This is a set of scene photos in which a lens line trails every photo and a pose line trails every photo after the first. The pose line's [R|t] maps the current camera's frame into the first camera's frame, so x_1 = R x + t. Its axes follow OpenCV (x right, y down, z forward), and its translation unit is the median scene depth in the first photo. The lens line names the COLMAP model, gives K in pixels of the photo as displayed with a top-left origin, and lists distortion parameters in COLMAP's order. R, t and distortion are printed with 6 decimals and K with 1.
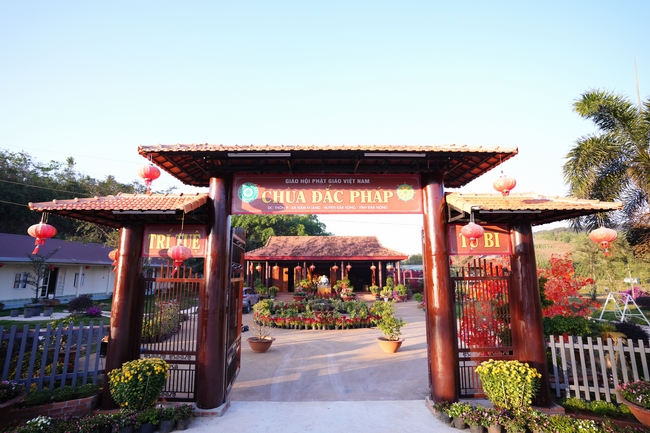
lens RADIAL K [[319.7, 0, 324.8], [0, 319.7, 217.2], [0, 0, 1]] dist [-0.058679, 0.000735]
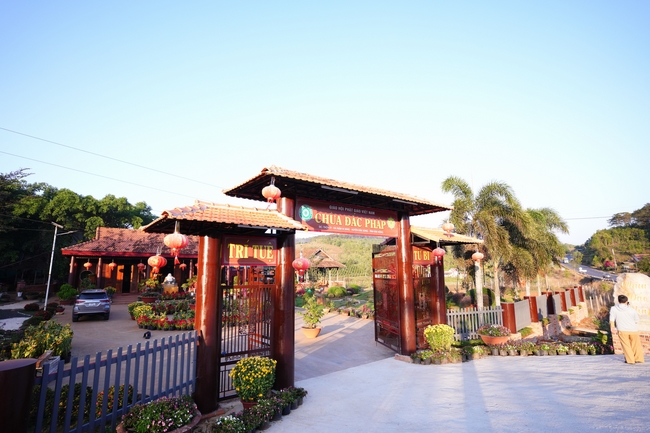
lens RADIAL K [[319.7, 0, 323.5], [0, 319.7, 213.4], [0, 0, 1]] dist [-0.058679, 0.000735]
pose [[0.799829, 0.097612, 0.592237, -0.915988], [-0.098224, 0.994672, -0.031287, -0.043380], [-0.592136, -0.033147, 0.805156, -0.038274]]
